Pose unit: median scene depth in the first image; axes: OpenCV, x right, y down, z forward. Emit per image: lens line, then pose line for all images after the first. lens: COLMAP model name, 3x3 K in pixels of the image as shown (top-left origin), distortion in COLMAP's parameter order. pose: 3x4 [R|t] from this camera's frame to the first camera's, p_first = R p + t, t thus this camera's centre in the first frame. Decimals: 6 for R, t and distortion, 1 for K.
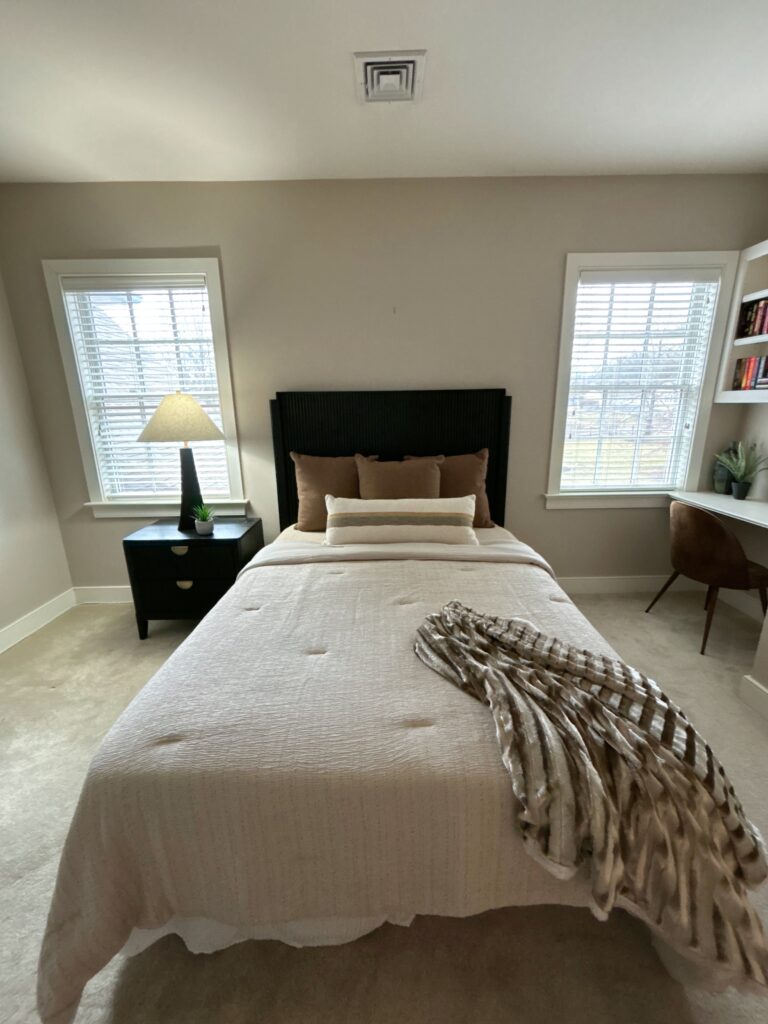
lens RADIAL K [[412.0, 0, 384.8], [0, 412.0, 511.2], [0, 0, 1]] dist [0.000803, 0.000118]
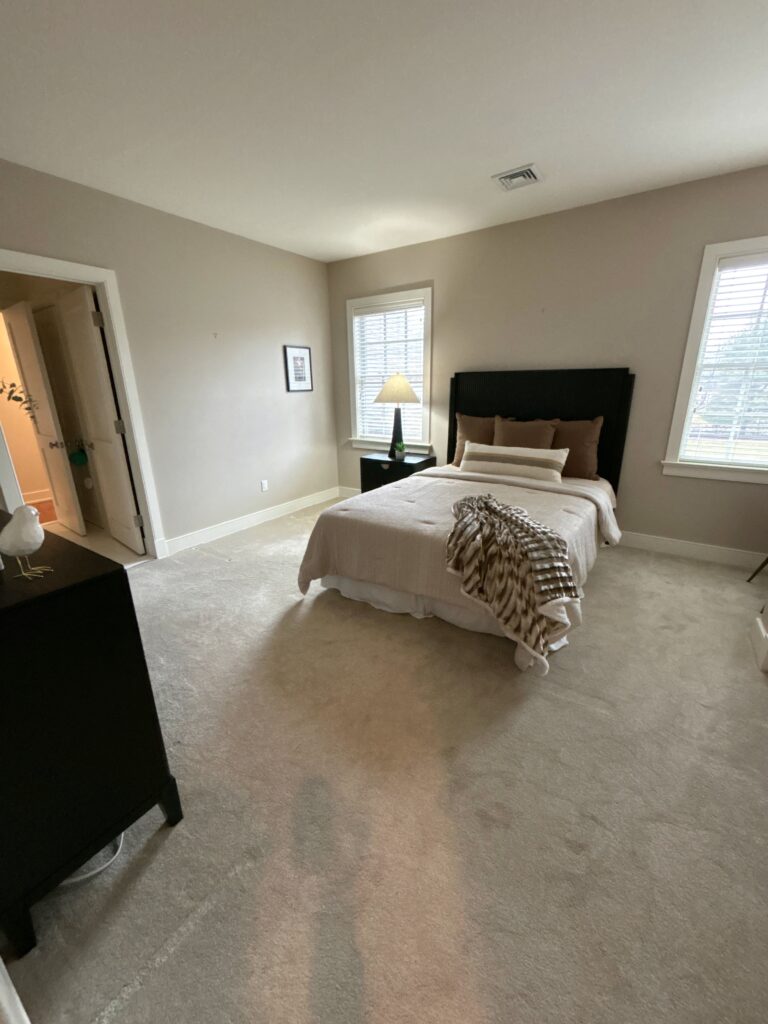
lens RADIAL K [[402.7, 0, 384.0], [0, 402.7, 512.0], [0, 0, 1]] dist [0.013471, -0.016335]
pose [[0.823585, 0.174917, -0.539547, 0.425633], [-0.139841, 0.984515, 0.105714, 0.098992], [0.549684, -0.011614, 0.835292, -0.403330]]
